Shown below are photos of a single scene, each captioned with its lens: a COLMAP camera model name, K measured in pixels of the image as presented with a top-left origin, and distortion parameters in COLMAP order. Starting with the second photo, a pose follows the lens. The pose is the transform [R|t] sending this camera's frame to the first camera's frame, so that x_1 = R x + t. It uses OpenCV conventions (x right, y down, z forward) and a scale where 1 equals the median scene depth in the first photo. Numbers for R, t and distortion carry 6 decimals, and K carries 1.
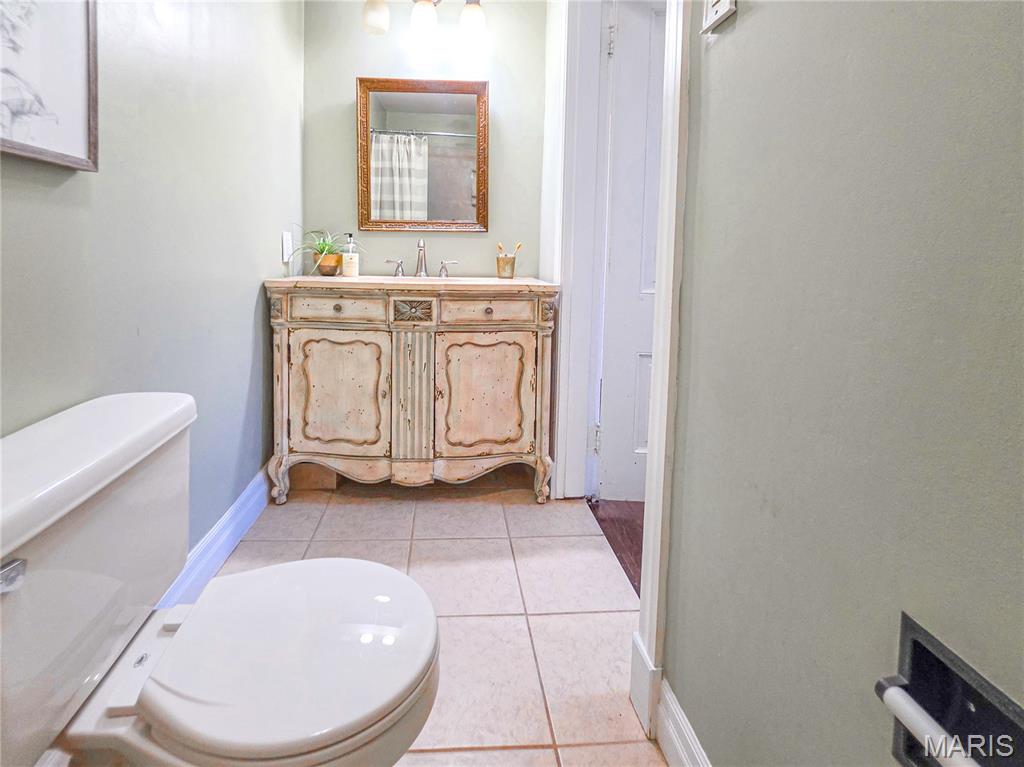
lens RADIAL K [[440.0, 0, 506.0], [0, 440.0, 384.6], [0, 0, 1]] dist [-0.001774, 0.000893]
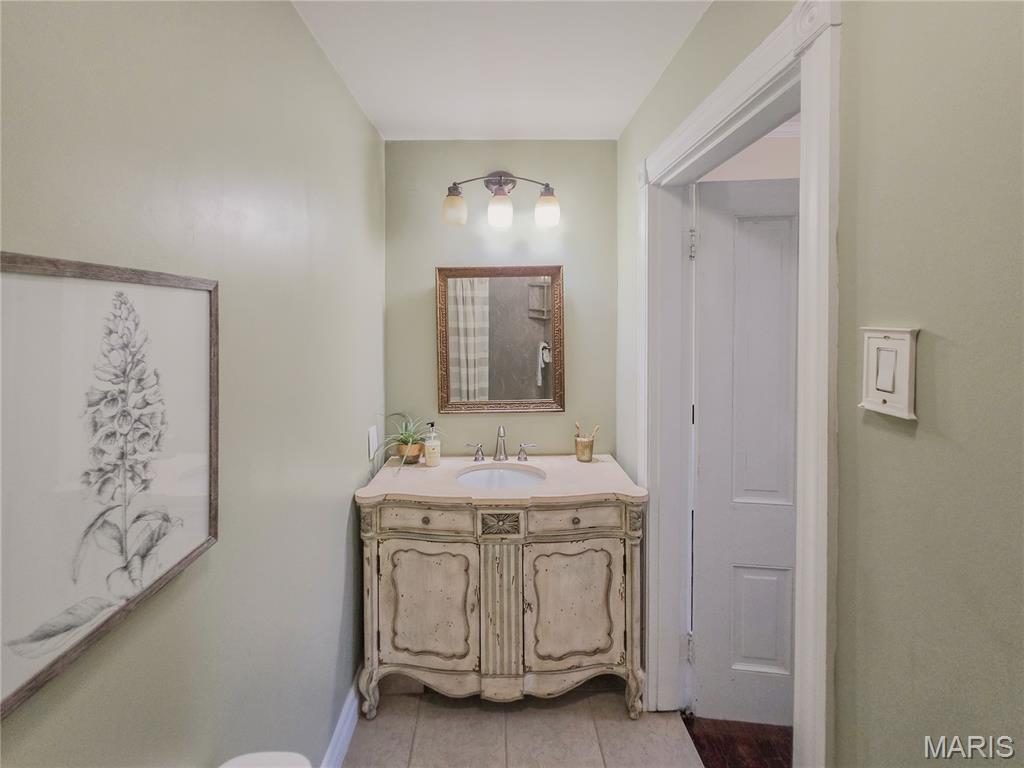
lens RADIAL K [[409.0, 0, 518.5], [0, 409.0, 382.6], [0, 0, 1]] dist [0.000643, -0.000083]
pose [[0.998645, -0.018195, -0.048764, -0.117460], [0.016533, 0.999276, -0.034257, -0.447191], [0.049352, 0.033405, 0.998223, 0.062966]]
